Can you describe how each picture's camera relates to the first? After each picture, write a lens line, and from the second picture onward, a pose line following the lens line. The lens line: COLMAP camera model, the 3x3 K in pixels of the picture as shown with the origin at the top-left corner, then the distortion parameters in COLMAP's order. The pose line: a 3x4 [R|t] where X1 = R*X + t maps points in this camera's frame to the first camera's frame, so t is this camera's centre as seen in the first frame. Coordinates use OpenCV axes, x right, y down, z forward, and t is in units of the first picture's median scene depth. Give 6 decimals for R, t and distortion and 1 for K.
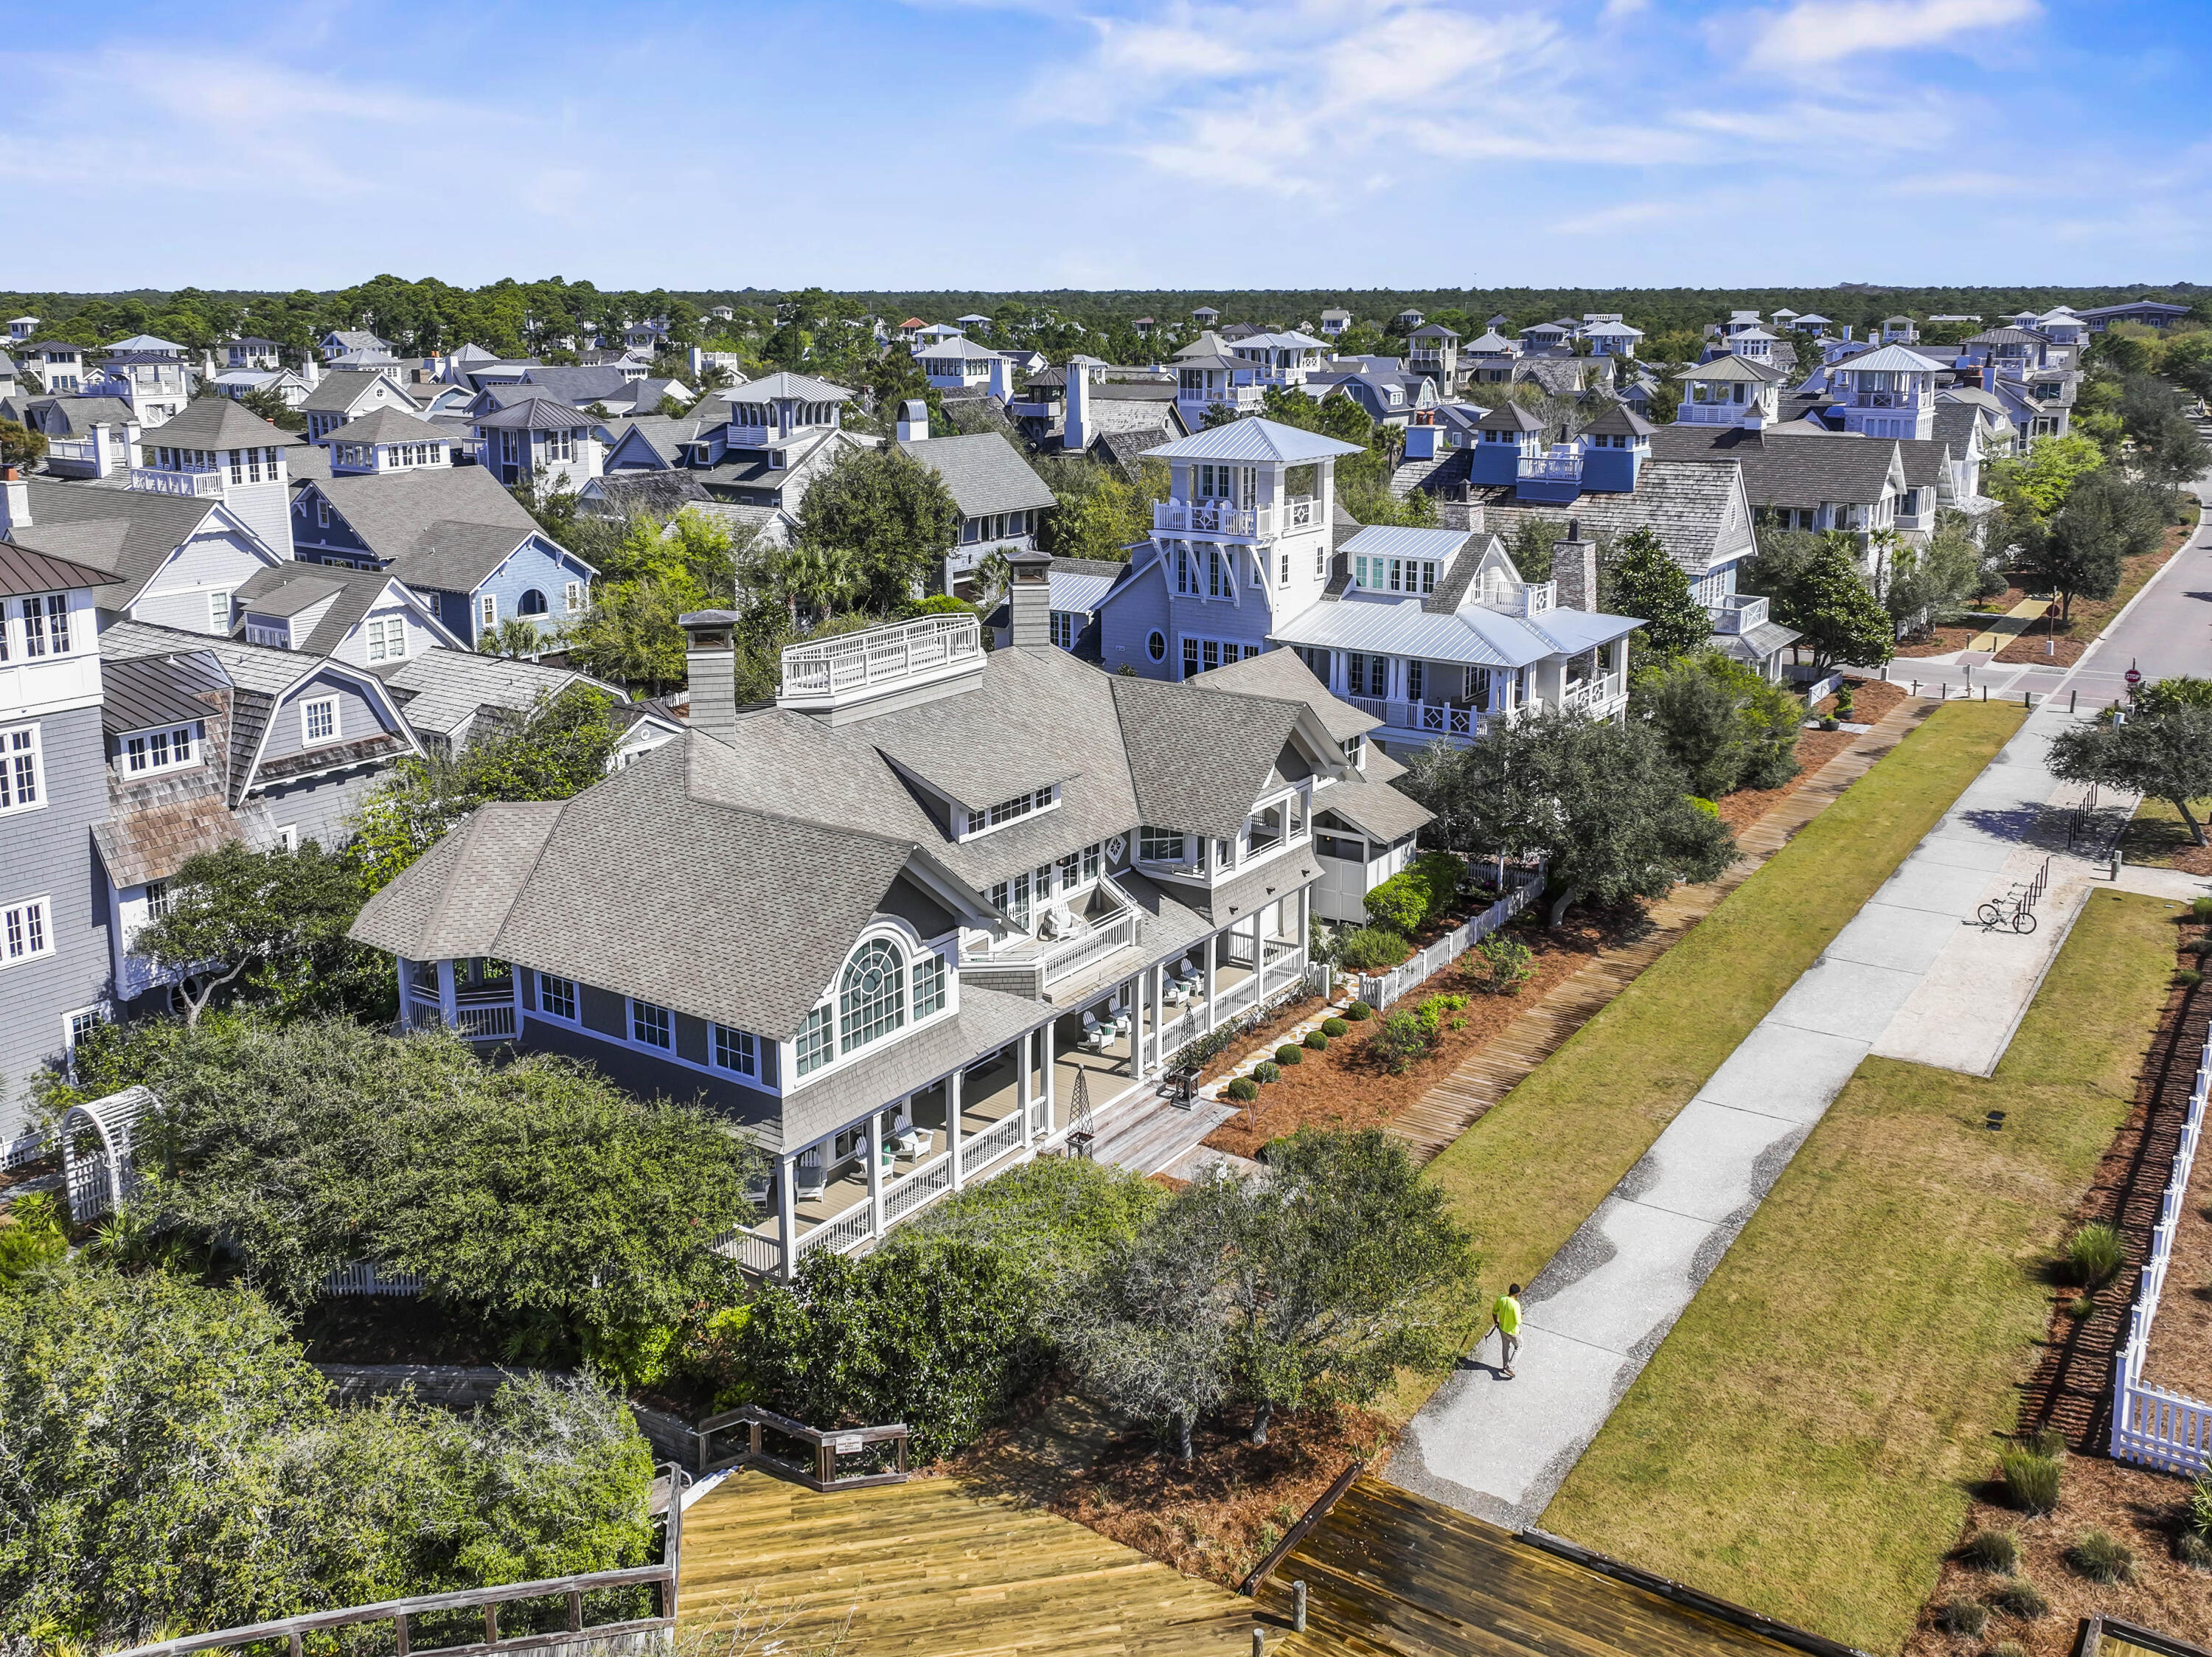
lens RADIAL K [[1899.8, 0, 1099.4], [0, 1899.8, 688.4], [0, 0, 1]] dist [0.015790, -0.019190]
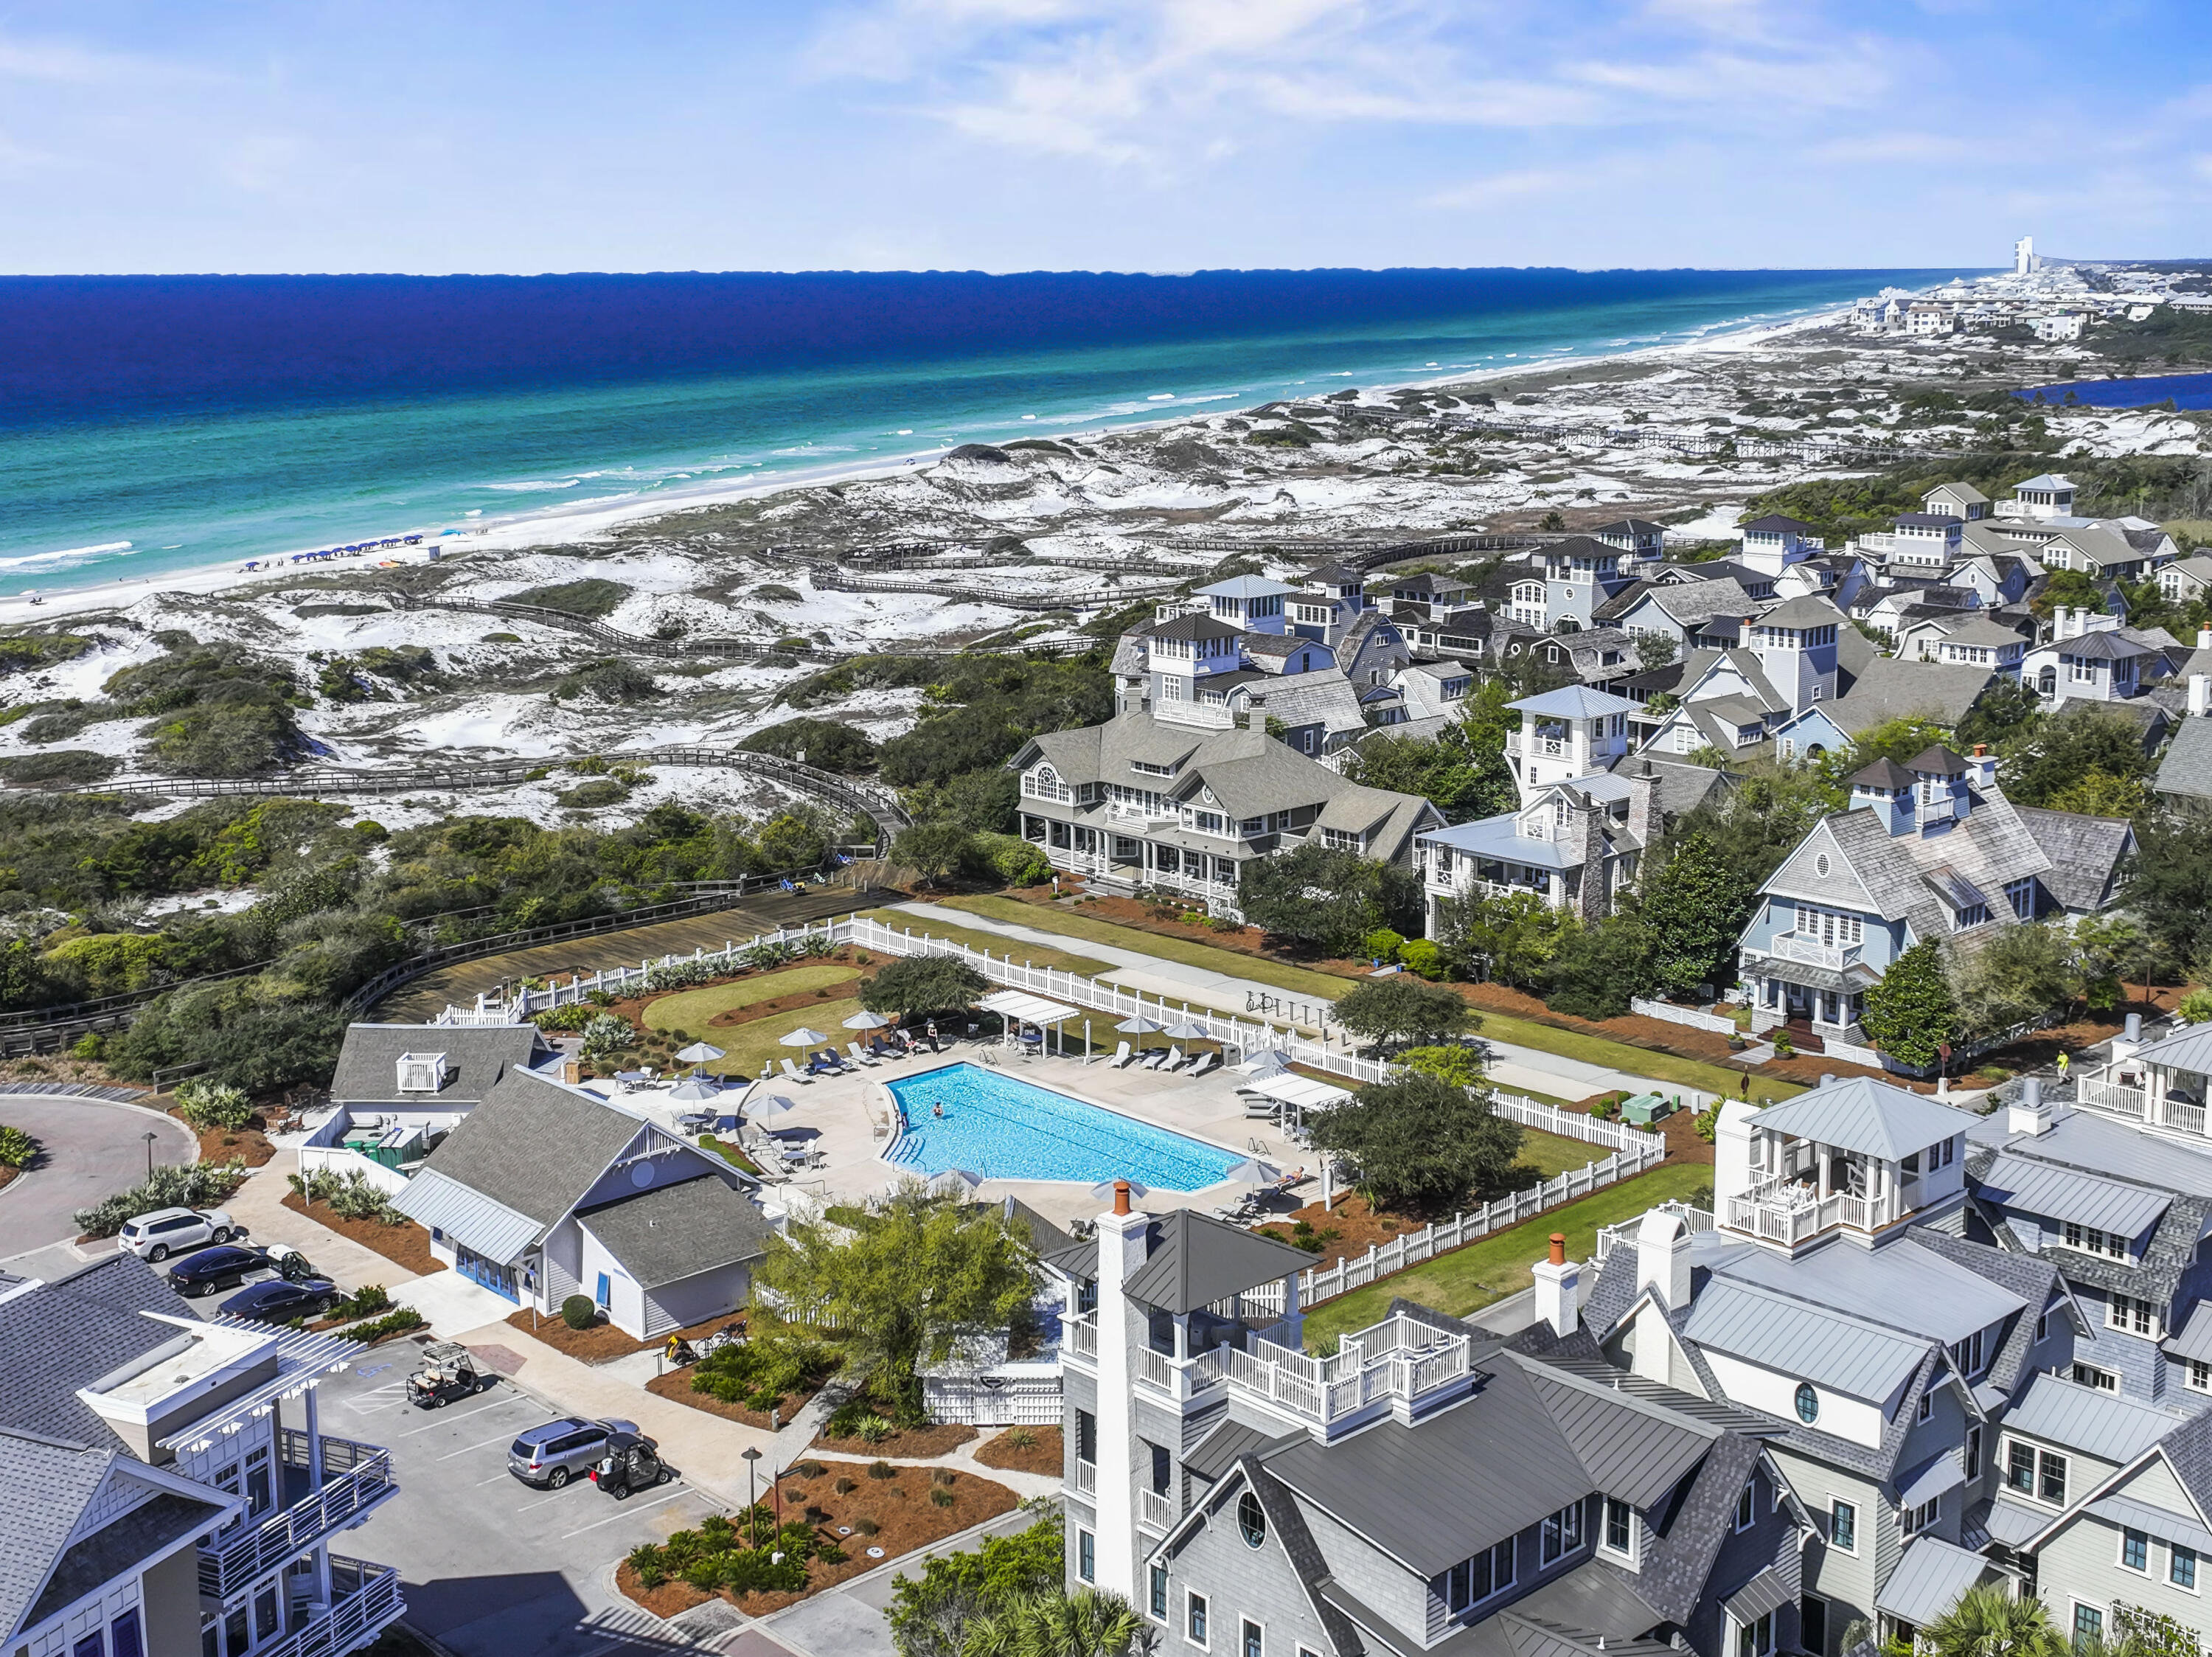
lens RADIAL K [[2614.9, 0, 1084.6], [0, 2614.9, 825.0], [0, 0, 1]] dist [0.015933, 0.000000]
pose [[-0.228589, 0.209186, -0.950783, 2.359598], [-0.186907, 0.949043, 0.253739, -0.526753], [0.955412, 0.235710, -0.177842, 1.049475]]
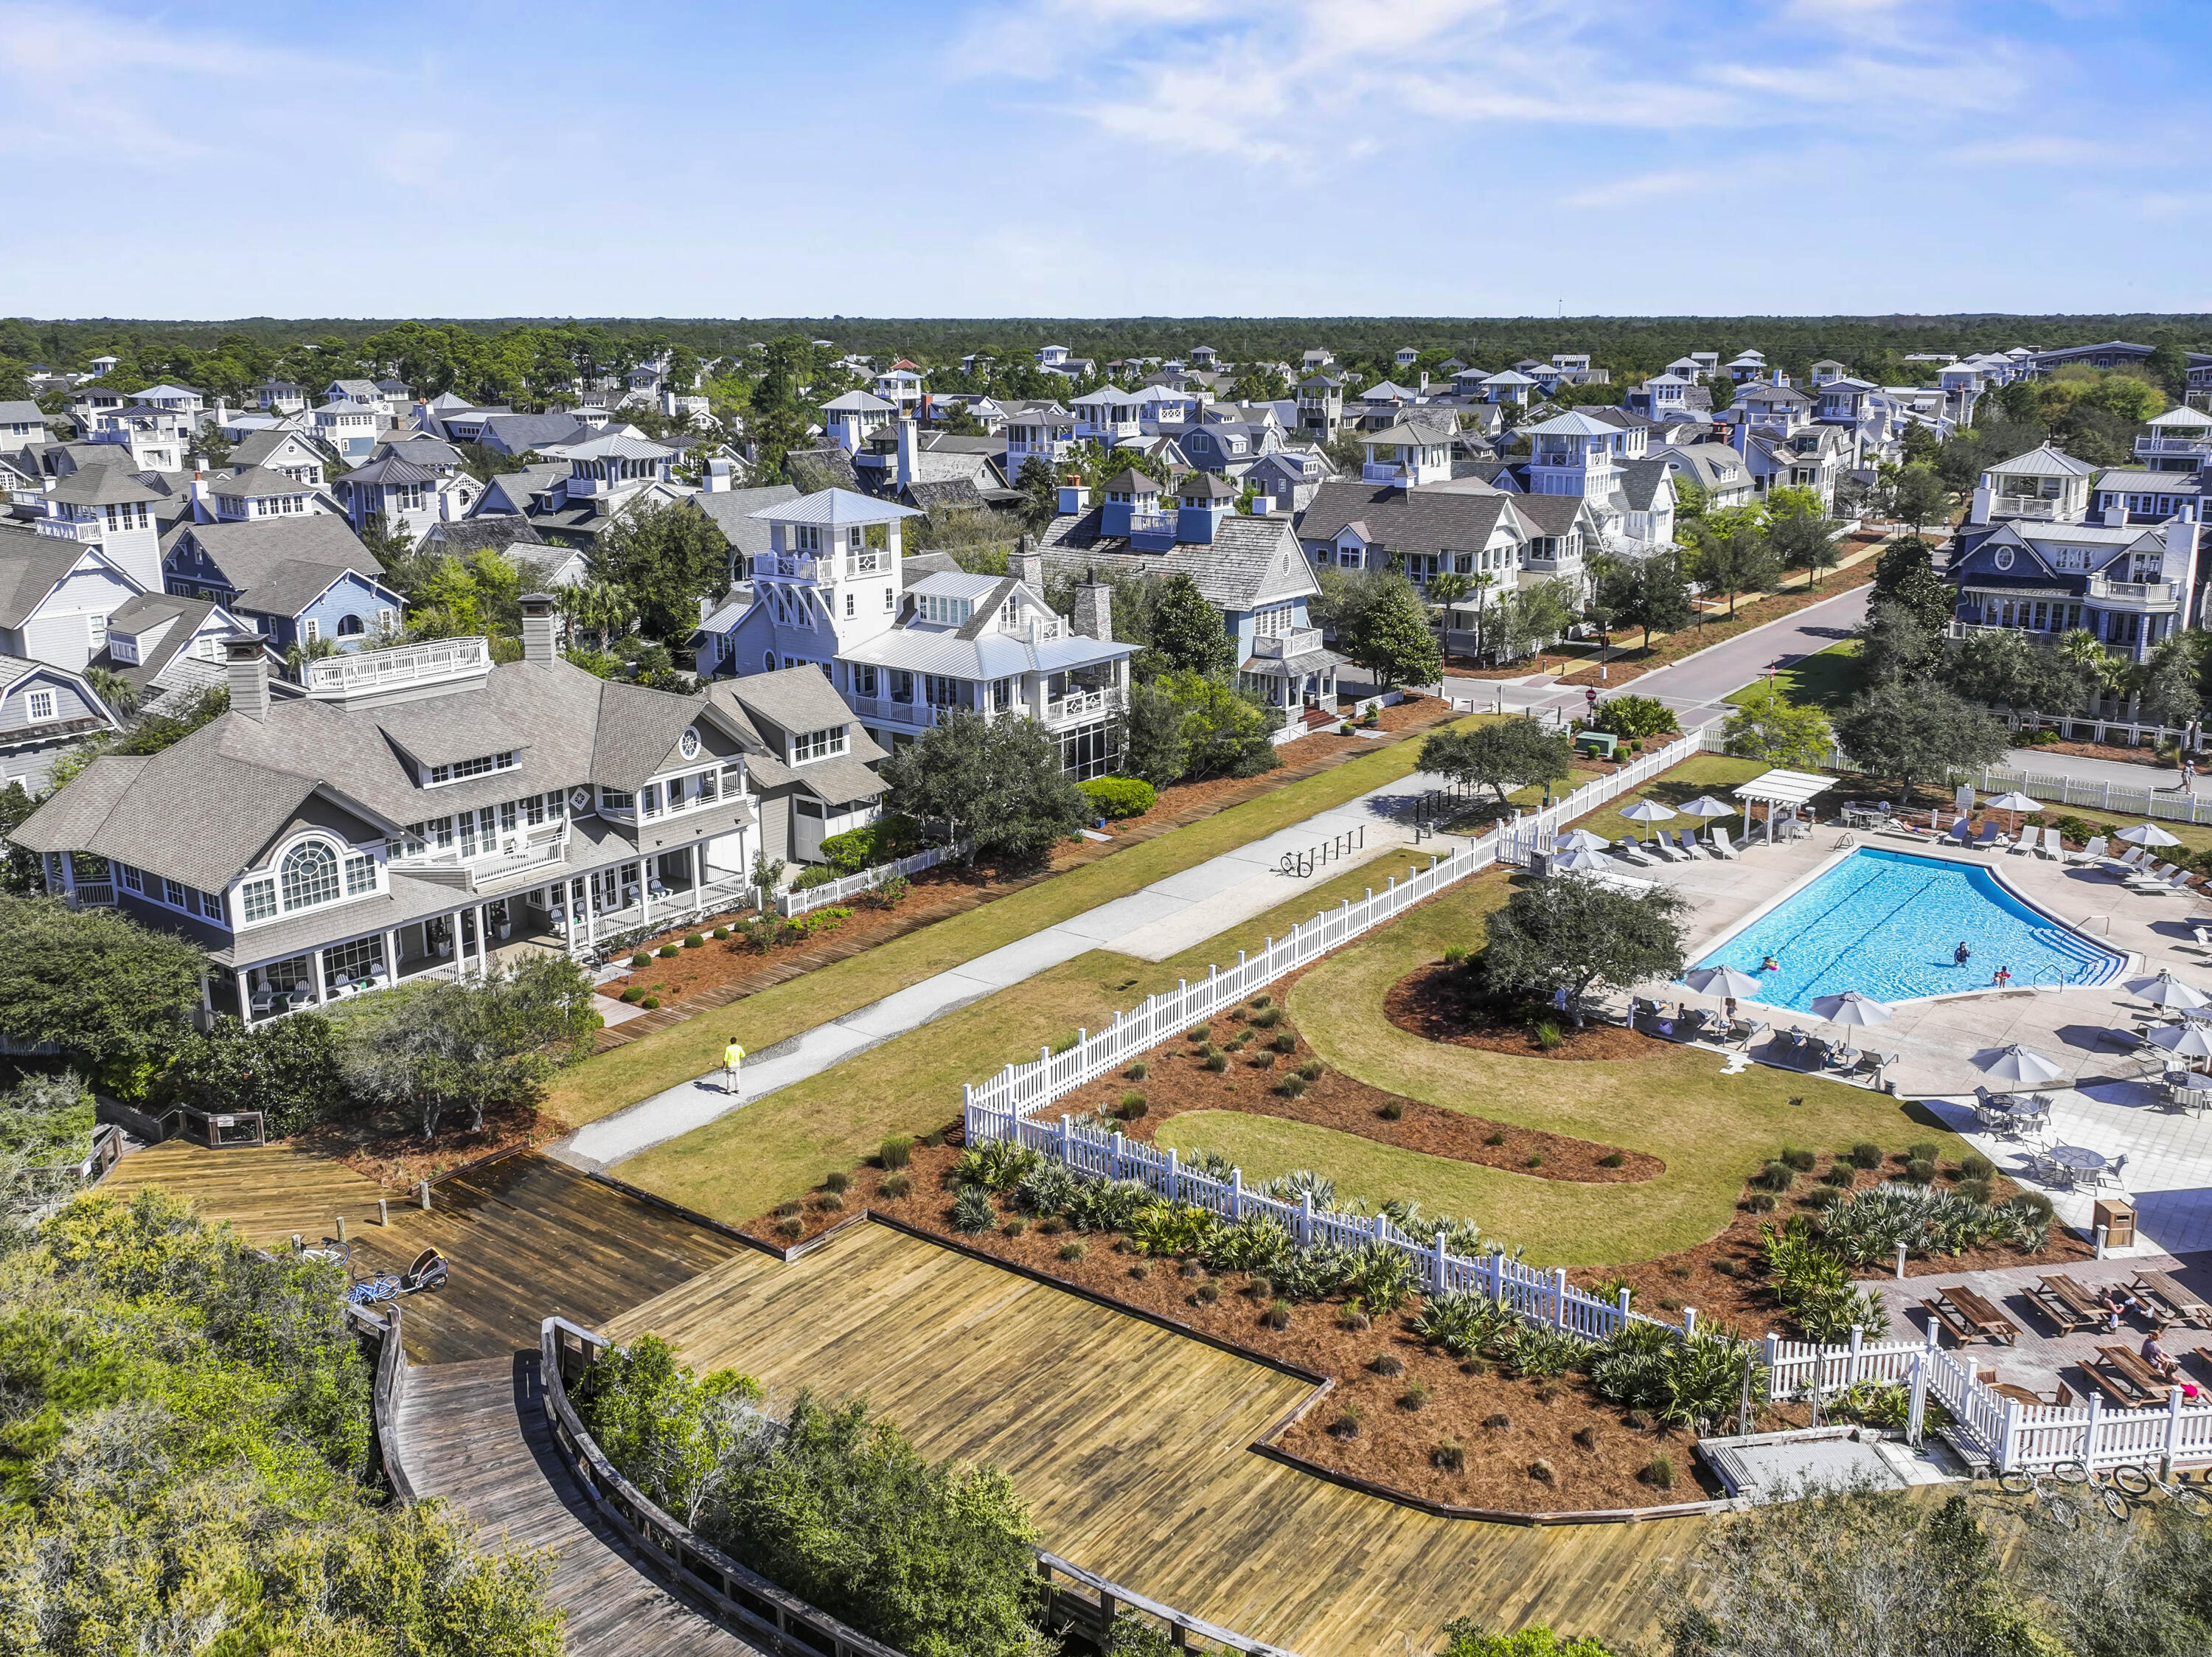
lens RADIAL K [[1899.8, 0, 1113.8], [0, 1899.8, 764.8], [0, 0, 1]] dist [0.015790, -0.019190]
pose [[0.998661, 0.011478, -0.050440, 0.349700], [-0.010085, 0.999563, 0.027790, 0.009290], [0.050737, -0.027244, 0.998340, -0.308614]]
